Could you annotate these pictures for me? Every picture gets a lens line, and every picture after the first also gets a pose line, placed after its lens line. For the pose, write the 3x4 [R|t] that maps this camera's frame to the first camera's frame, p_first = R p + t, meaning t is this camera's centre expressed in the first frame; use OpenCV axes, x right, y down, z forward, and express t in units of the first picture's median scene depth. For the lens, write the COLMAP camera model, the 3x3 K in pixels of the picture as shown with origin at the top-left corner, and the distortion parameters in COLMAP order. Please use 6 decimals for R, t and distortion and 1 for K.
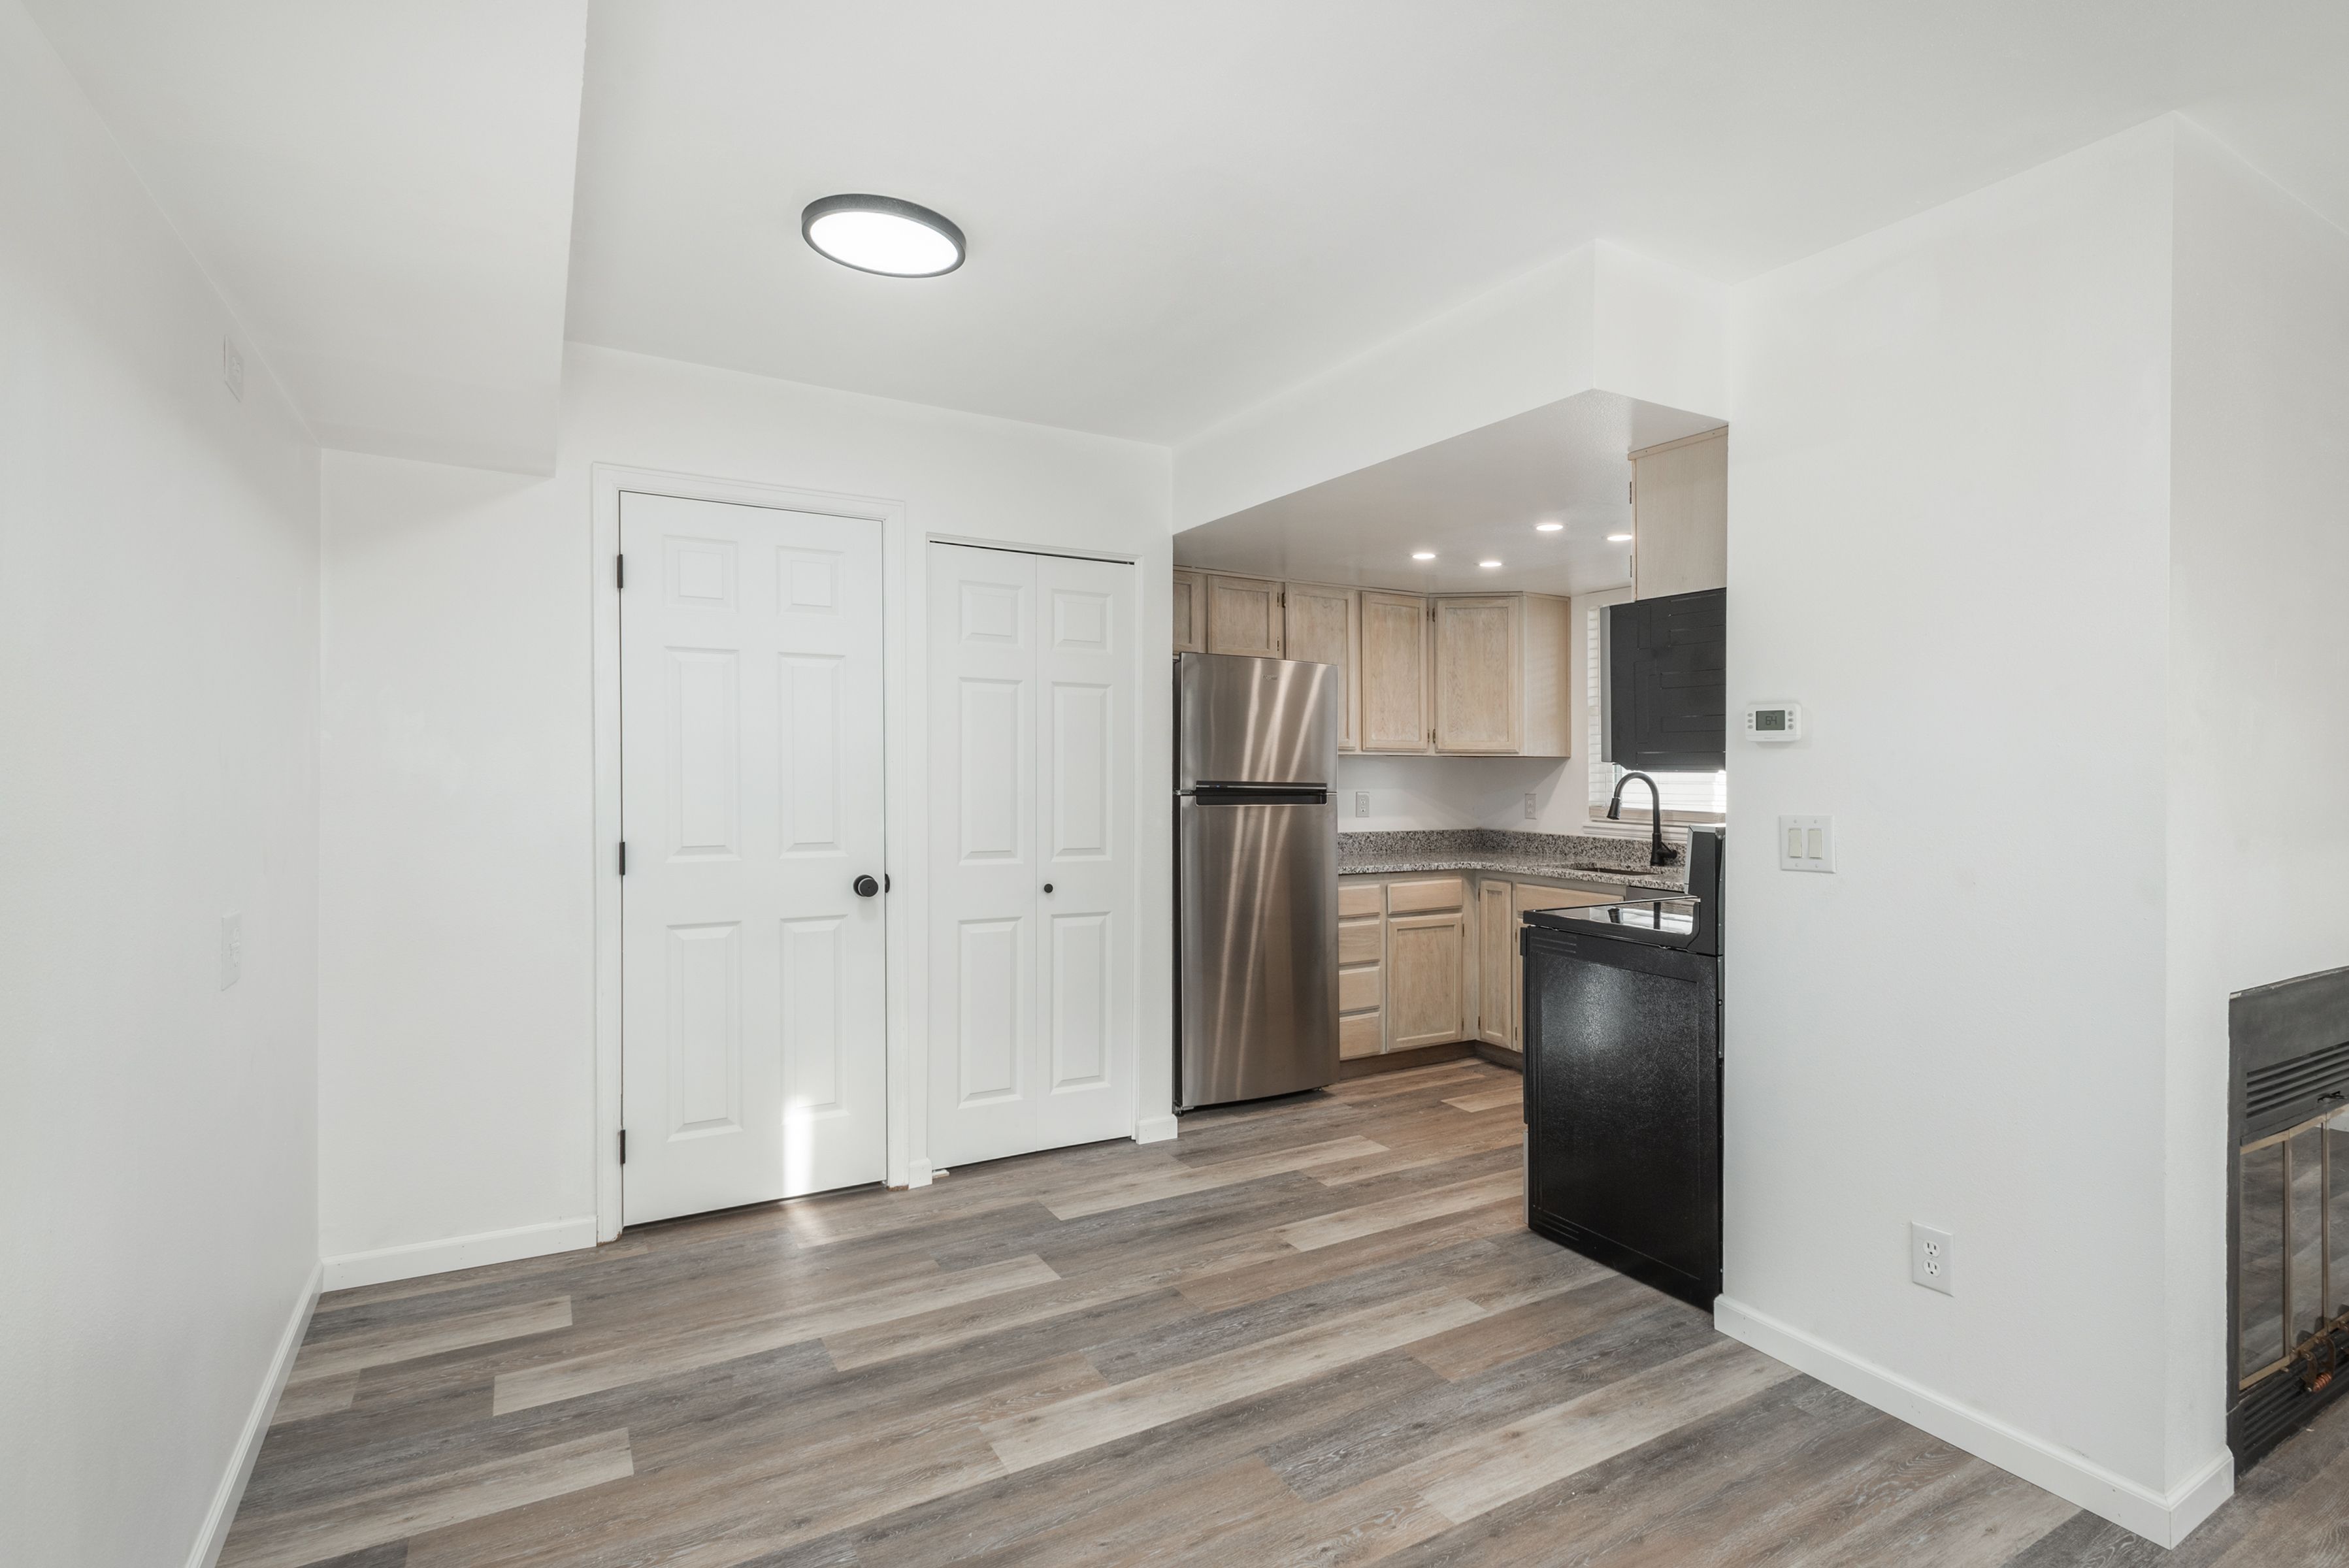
lens RADIAL K [[1153.9, 0, 1229.4], [0, 1153.9, 774.0], [0, 0, 1]] dist [0.005870, 0.000201]
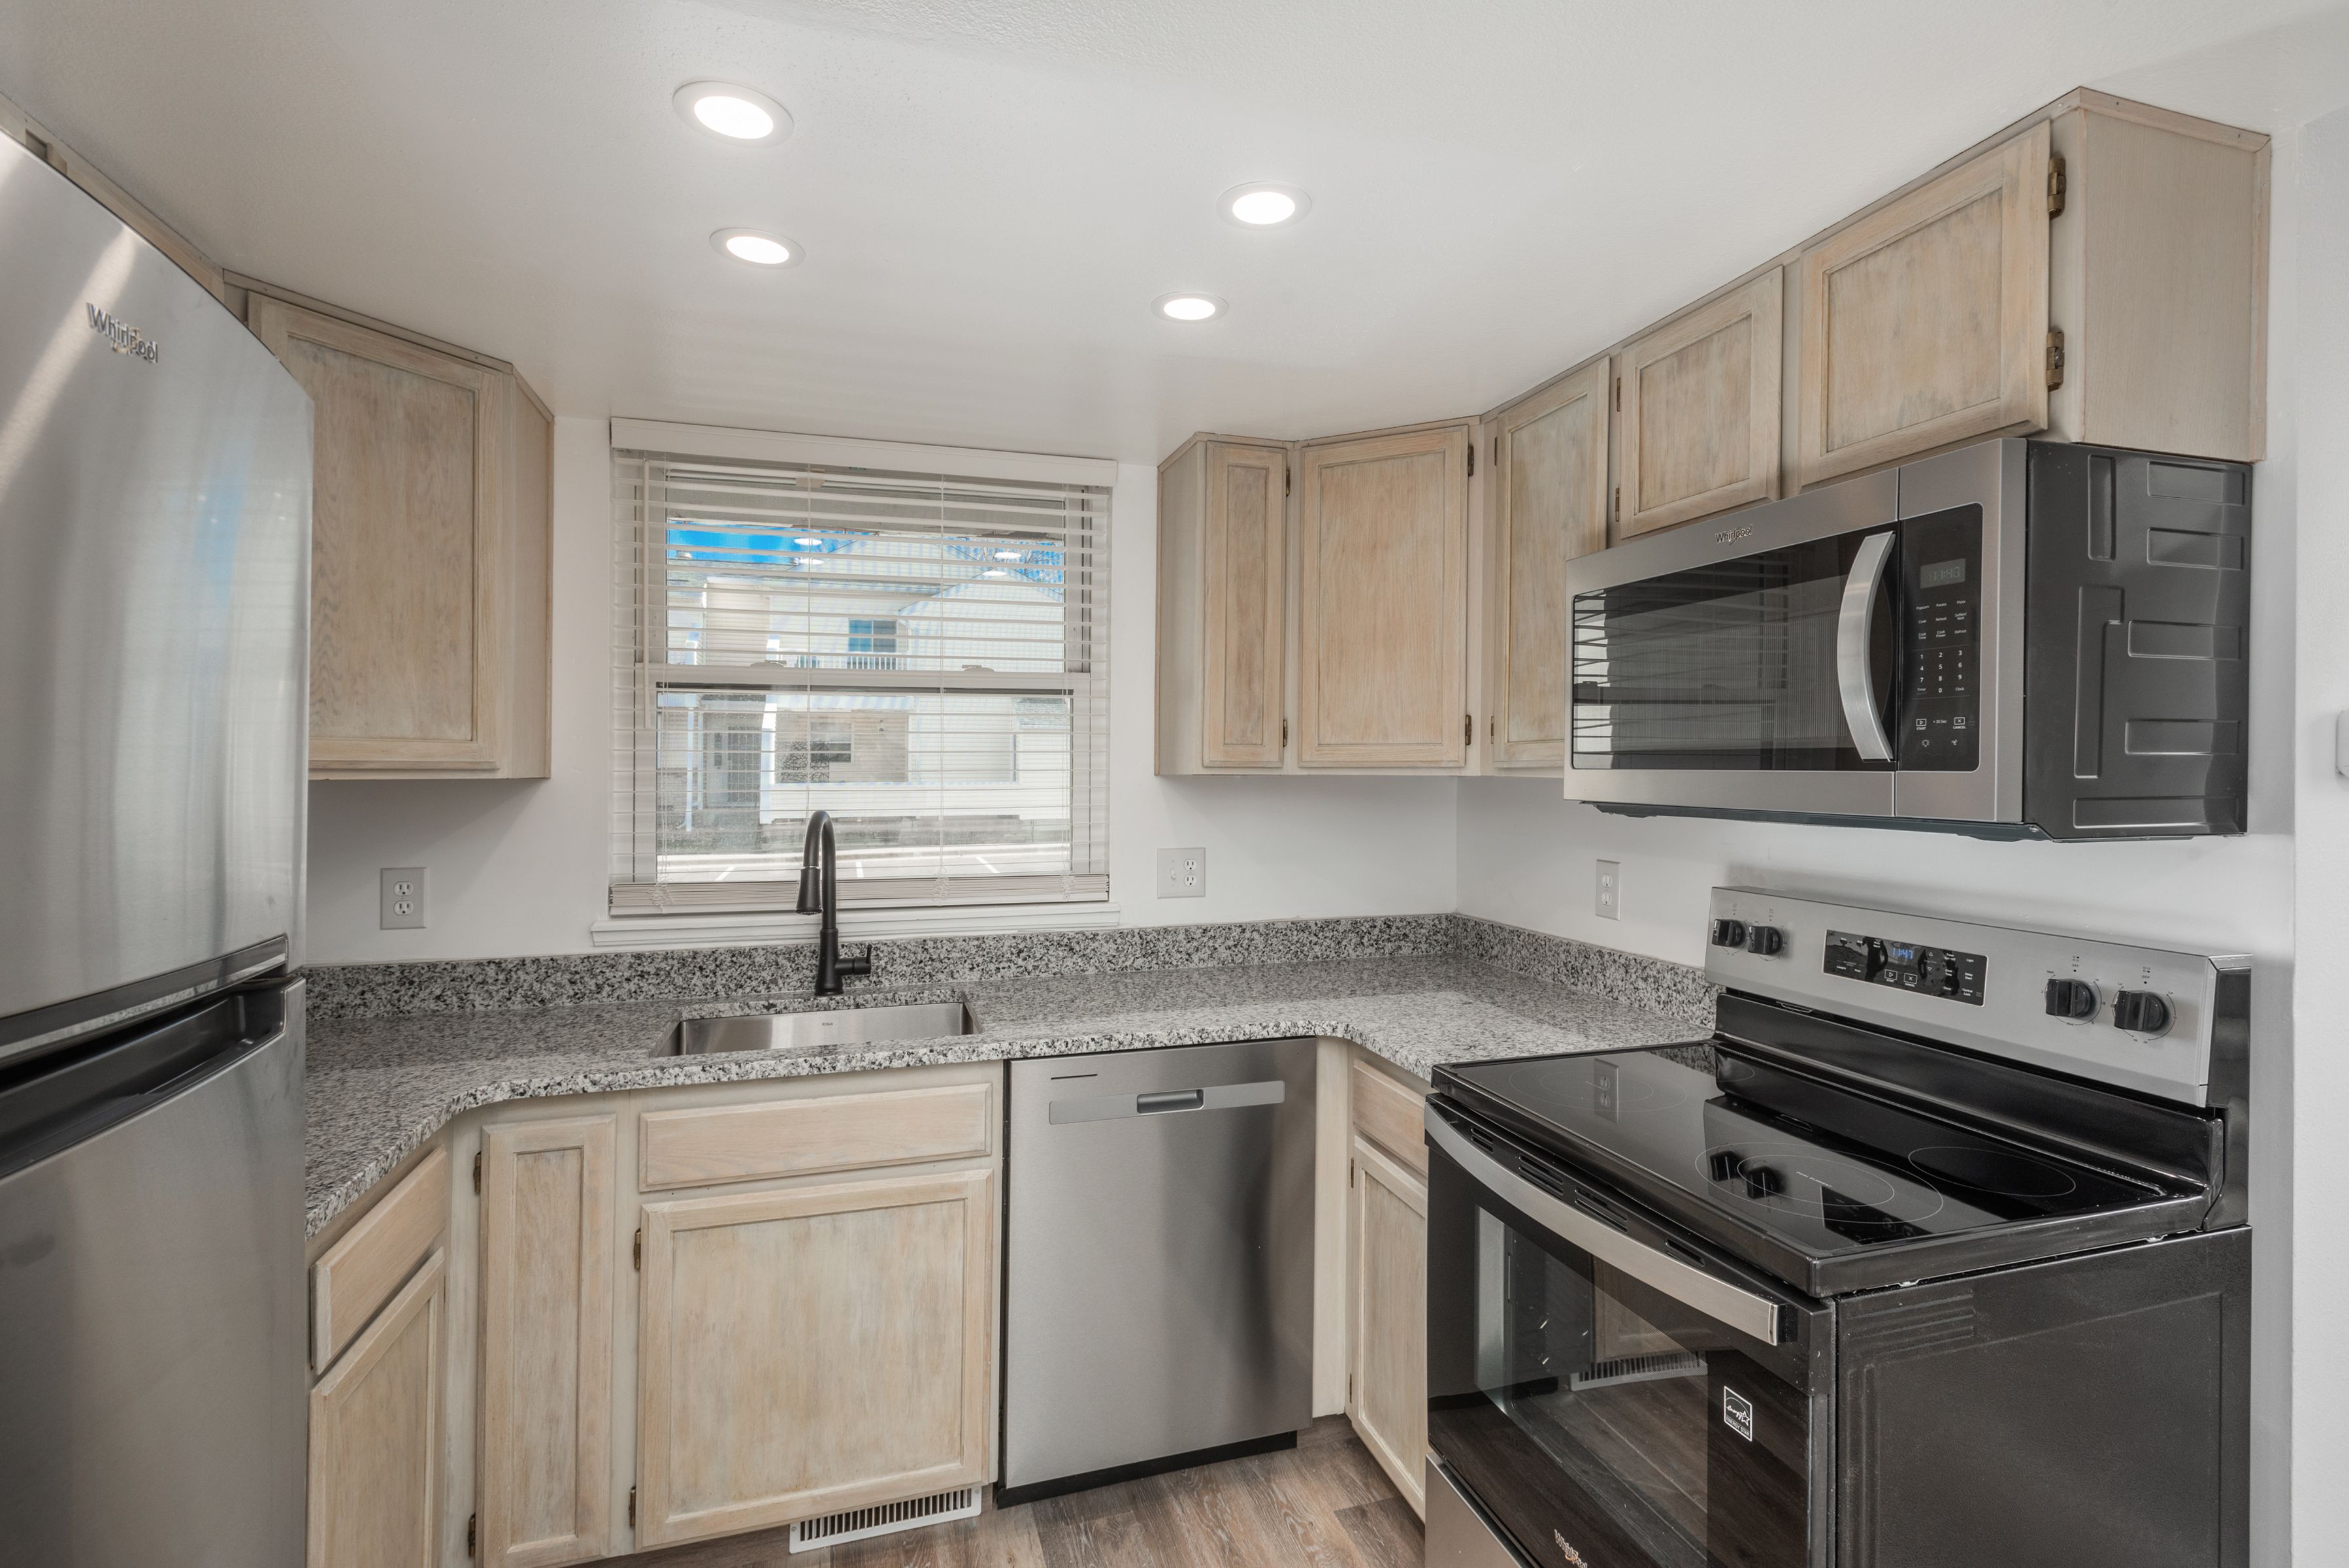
lens RADIAL K [[1128.3, 0, 1218.5], [0, 1128.3, 754.7], [0, 0, 1]] dist [-0.000342, 0.001001]
pose [[0.228730, 0.008317, 0.973454, -0.115531], [0.006214, 0.999931, -0.010003, -0.031757], [-0.973470, 0.008337, 0.228662, 1.158604]]
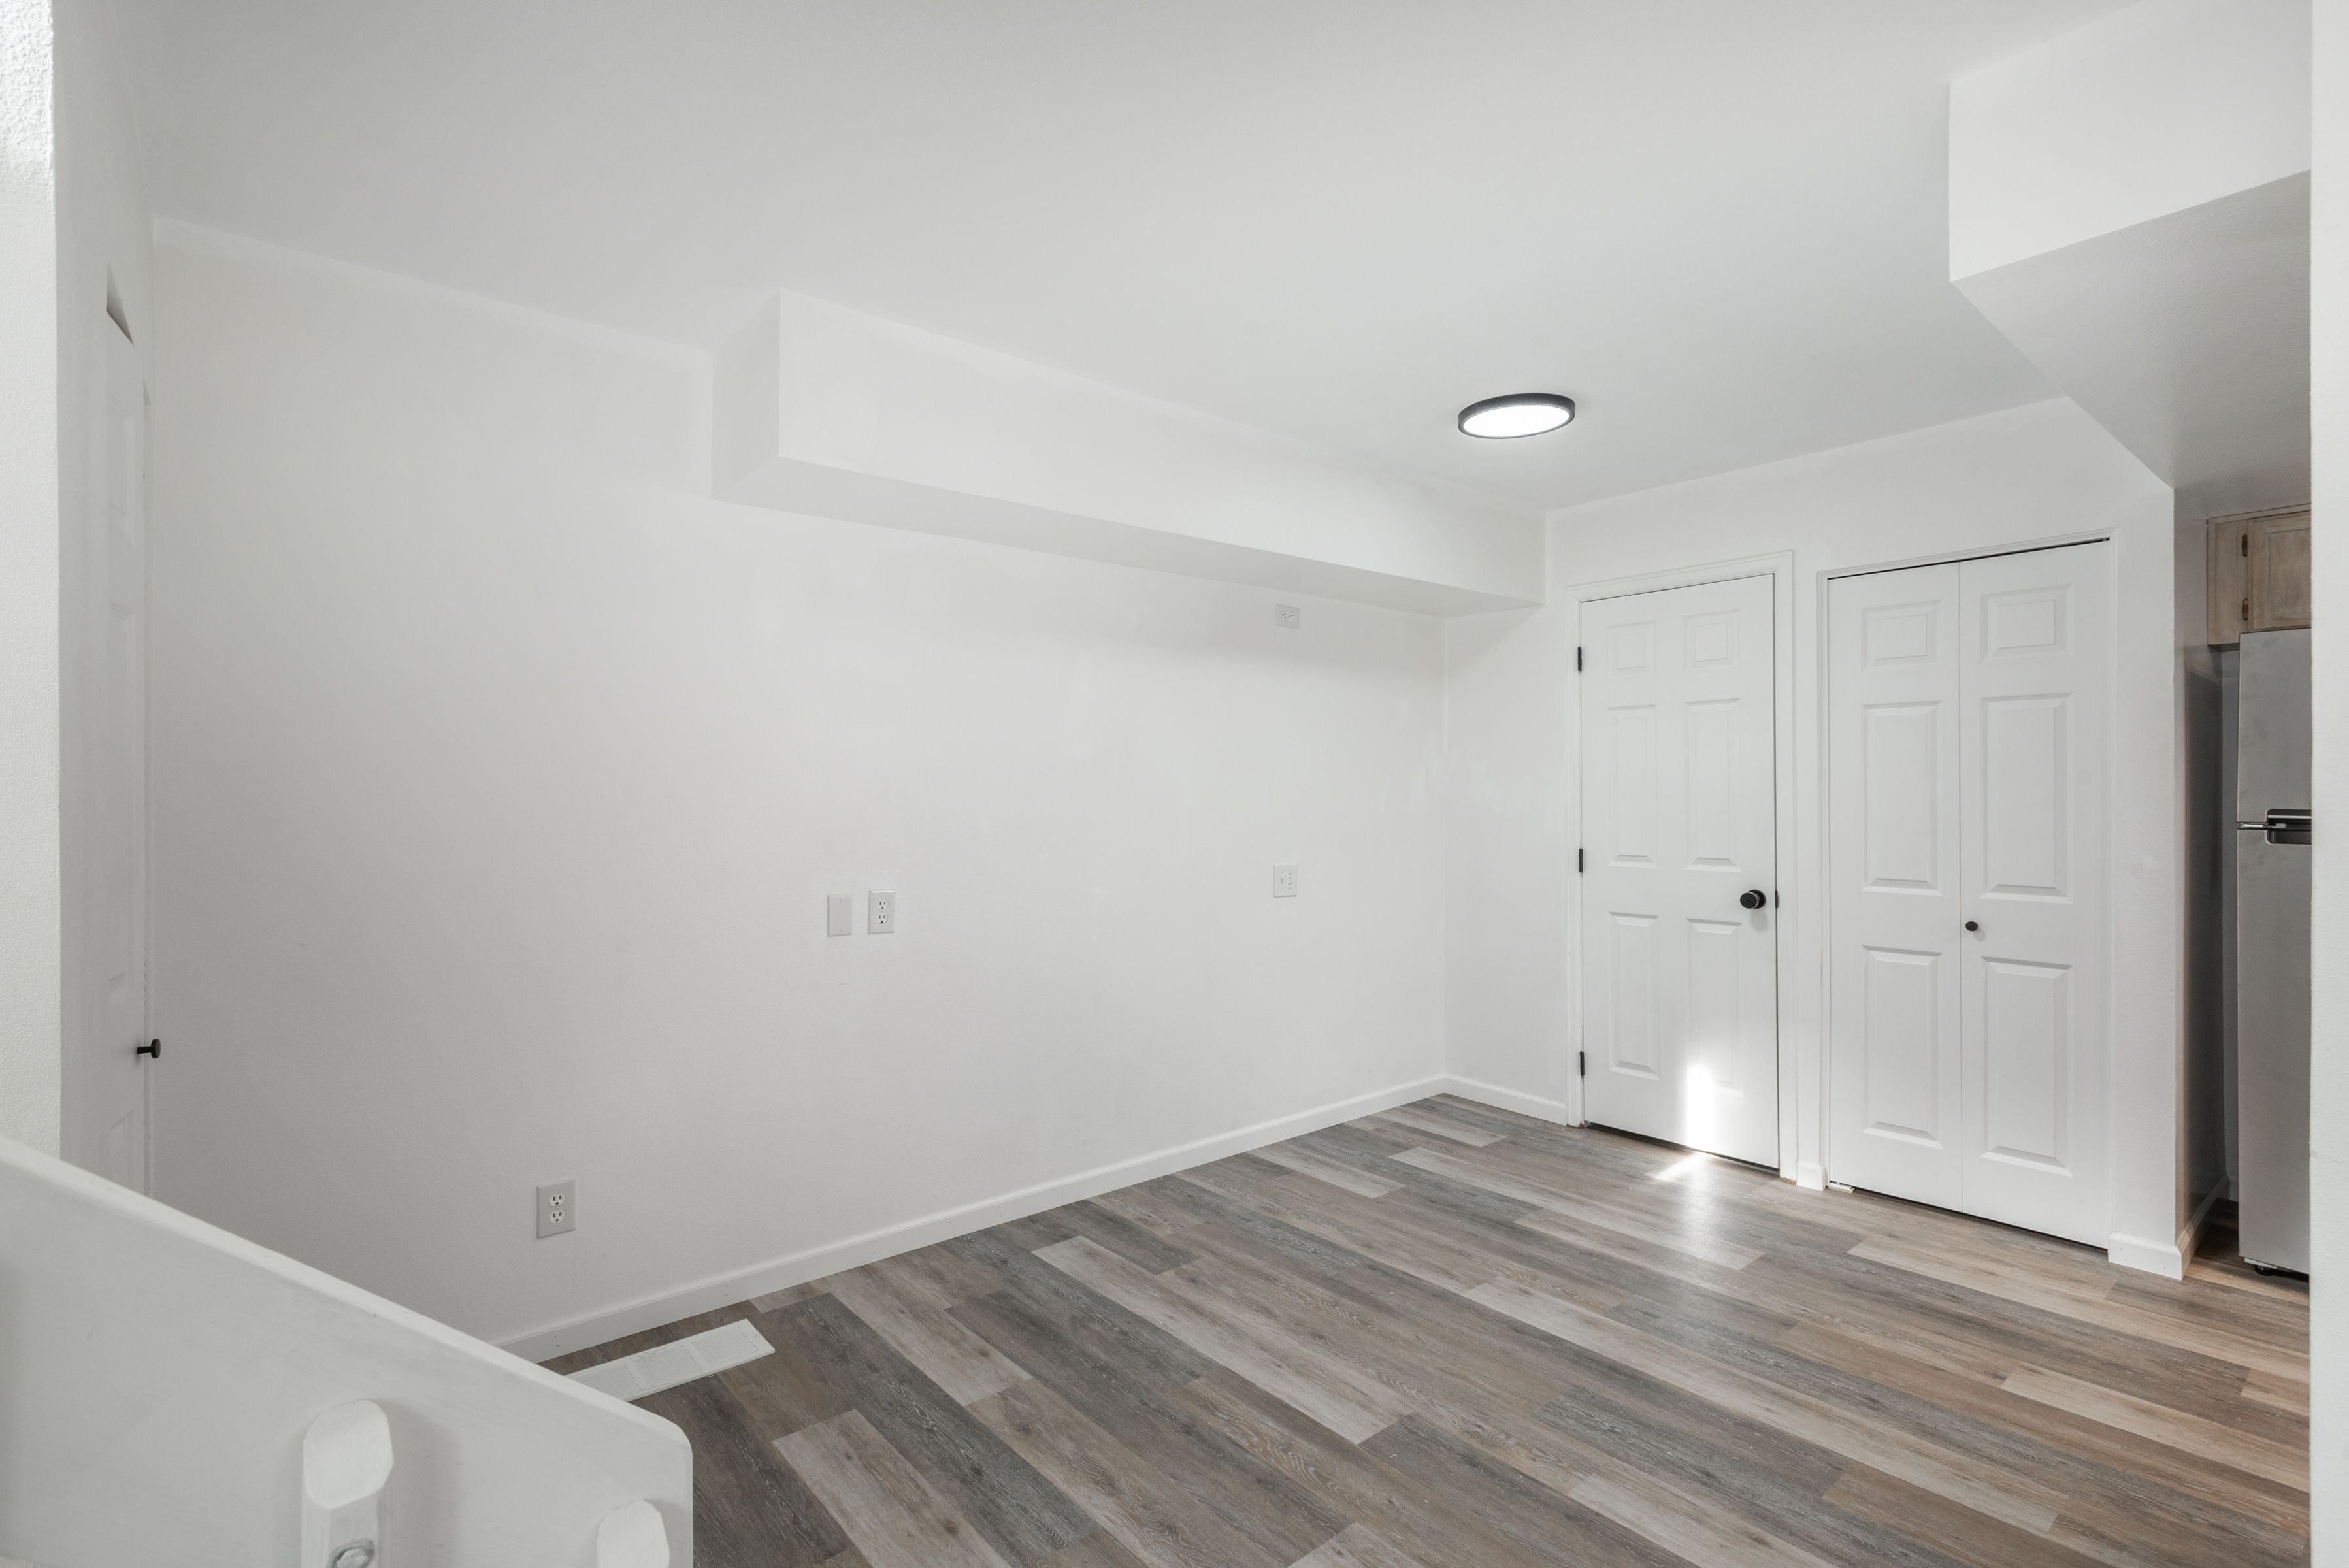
lens RADIAL K [[1085.2, 0, 1175.1], [0, 1085.2, 788.2], [0, 0, 1]] dist [0.017487, -0.007815]
pose [[0.152325, -0.012066, -0.988257, 0.751859], [0.000890, 0.999927, -0.012072, 0.000135], [0.988330, 0.000959, 0.152325, 0.312958]]
